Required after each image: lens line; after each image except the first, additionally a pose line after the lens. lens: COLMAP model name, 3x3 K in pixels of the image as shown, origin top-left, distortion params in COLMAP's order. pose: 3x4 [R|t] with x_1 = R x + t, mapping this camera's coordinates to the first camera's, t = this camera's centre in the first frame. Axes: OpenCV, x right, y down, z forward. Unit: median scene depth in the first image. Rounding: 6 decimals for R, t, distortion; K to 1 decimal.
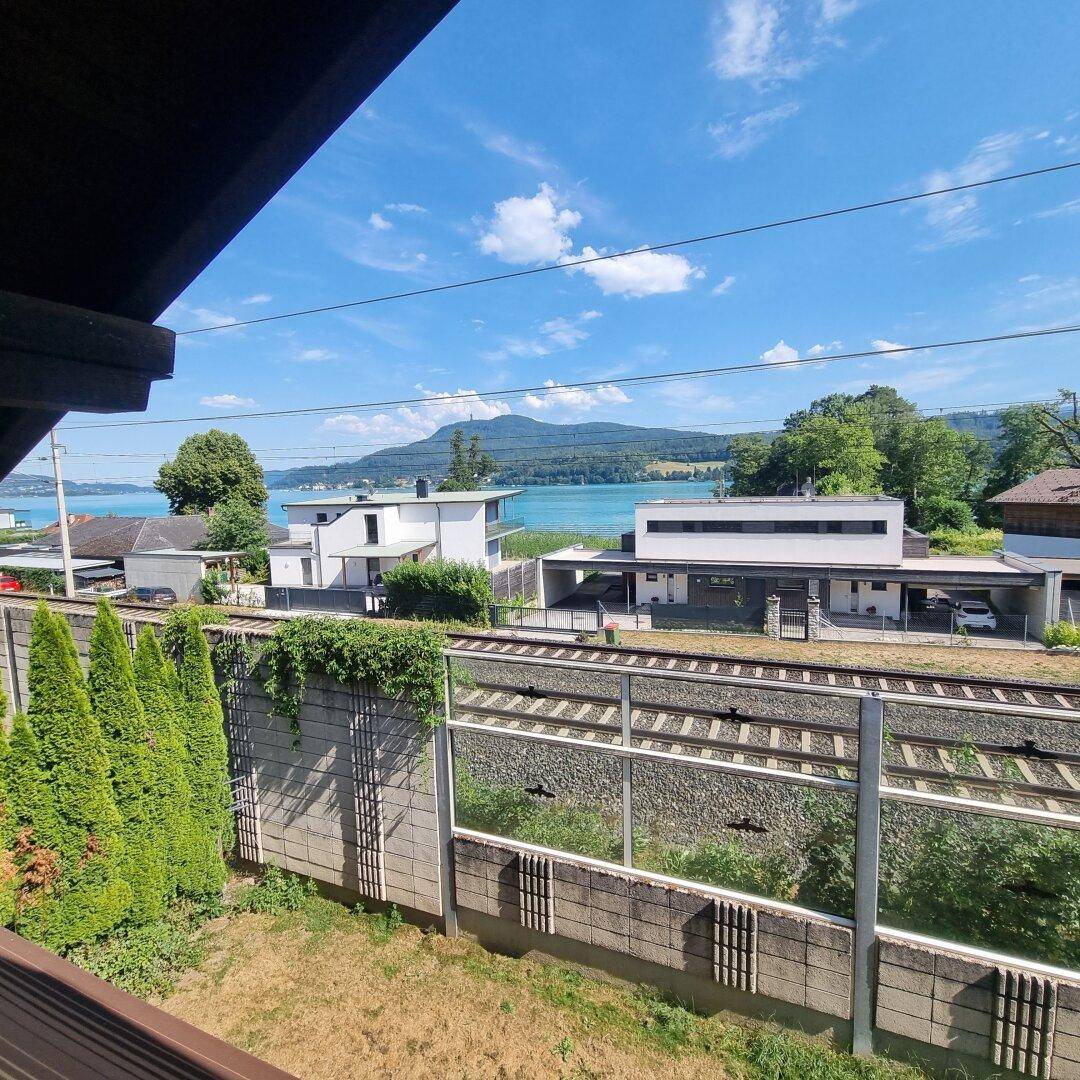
lens RADIAL K [[594.8, 0, 542.8], [0, 594.8, 535.2], [0, 0, 1]] dist [0.000929, -0.000711]
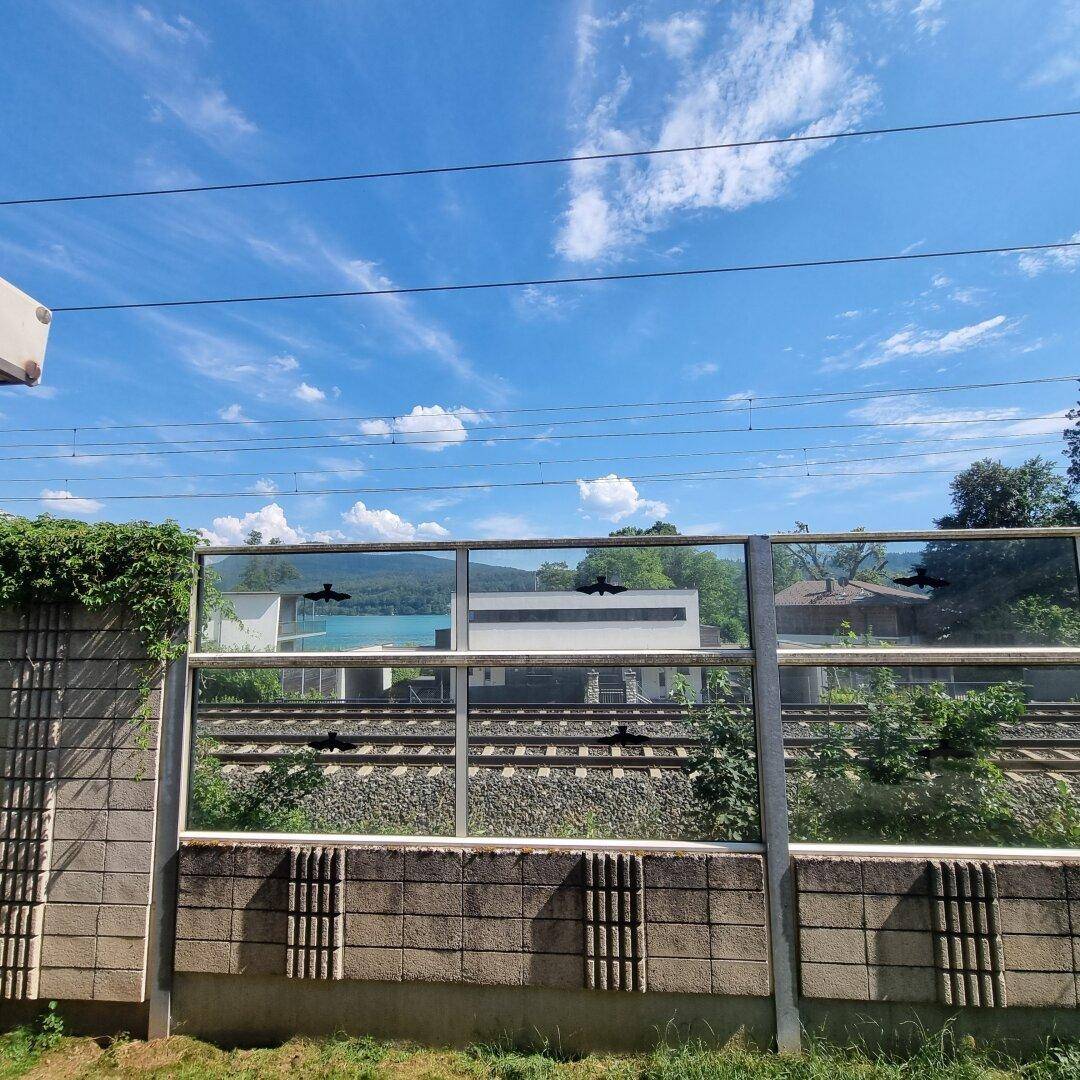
lens RADIAL K [[594.8, 0, 542.8], [0, 594.8, 535.2], [0, 0, 1]] dist [0.000929, -0.000711]
pose [[0.951596, 0.051075, 0.303078, 0.006556], [0.017767, 0.975306, -0.220144, 0.355127], [-0.306838, 0.214872, 0.927190, 0.249040]]
